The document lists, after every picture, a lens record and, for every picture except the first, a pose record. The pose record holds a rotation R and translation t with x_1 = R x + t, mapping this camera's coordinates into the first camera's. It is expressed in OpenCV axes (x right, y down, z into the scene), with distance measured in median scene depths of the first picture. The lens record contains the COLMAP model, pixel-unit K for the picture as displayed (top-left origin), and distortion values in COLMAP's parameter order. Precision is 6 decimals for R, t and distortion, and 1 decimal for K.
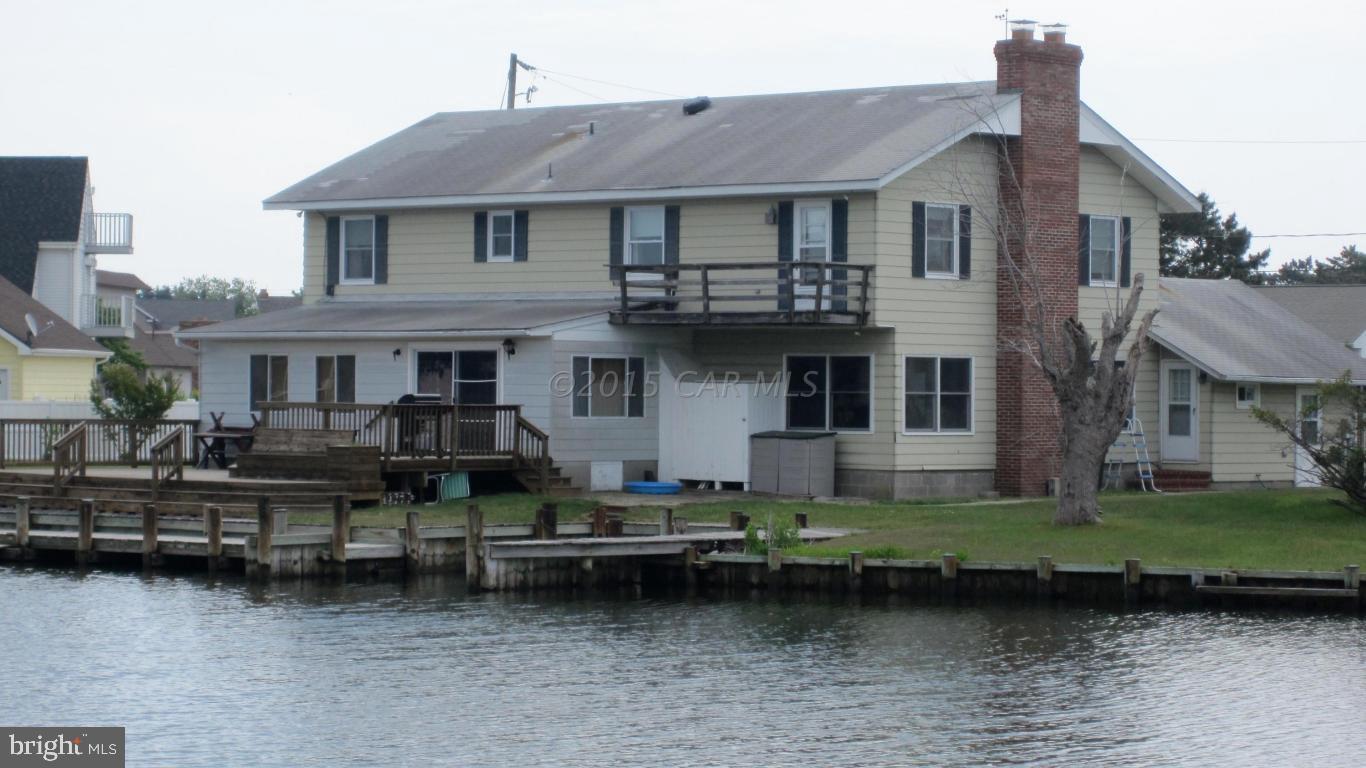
lens RADIAL K [[3903.1, 0, 683.0], [0, 3903.1, 384.0], [0, 0, 1]] dist [-0.079327, 0.098894]
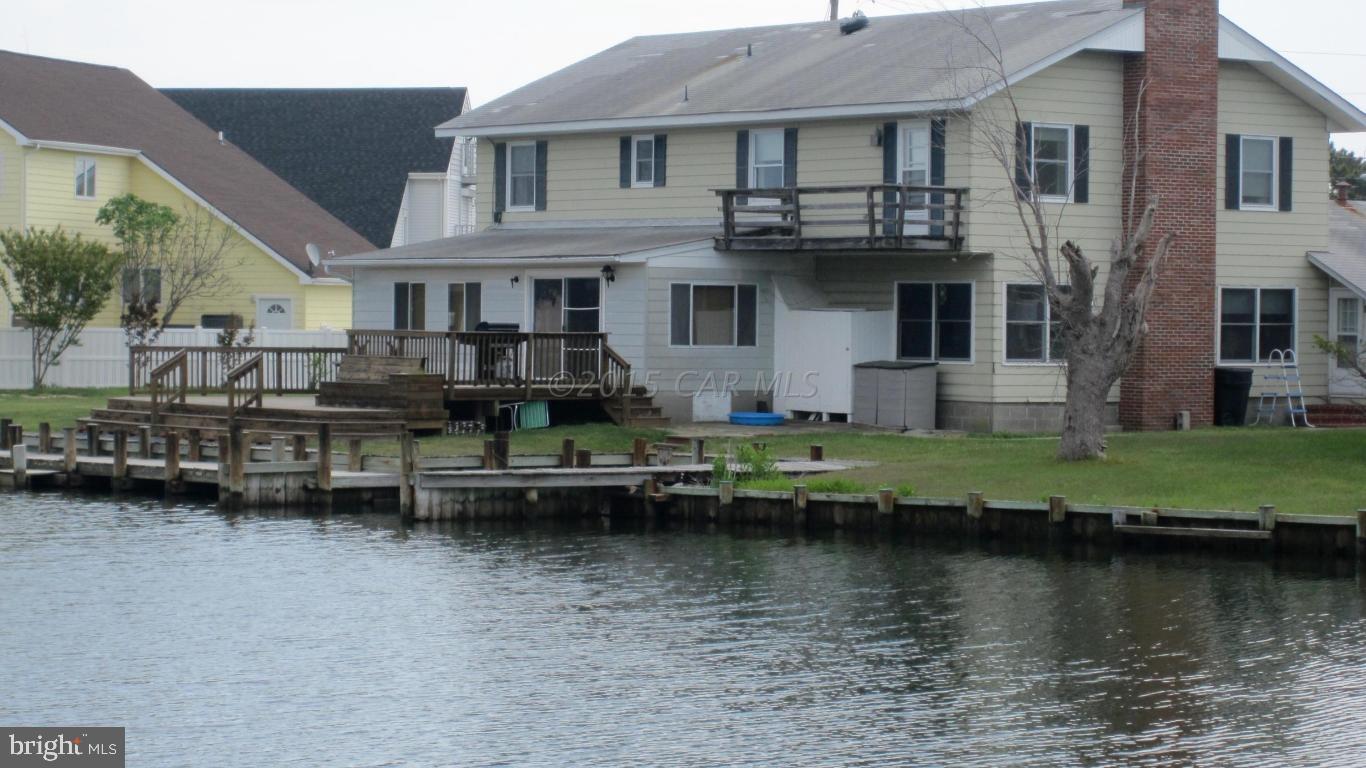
lens RADIAL K [[3903.1, 0, 683.0], [0, 3903.1, 384.0], [0, 0, 1]] dist [-0.079327, 0.098894]
pose [[0.980118, 0.005246, -0.198344, 0.167401], [-0.001987, 0.999860, 0.016622, 0.001819], [0.198404, -0.015898, 0.979991, 0.045111]]
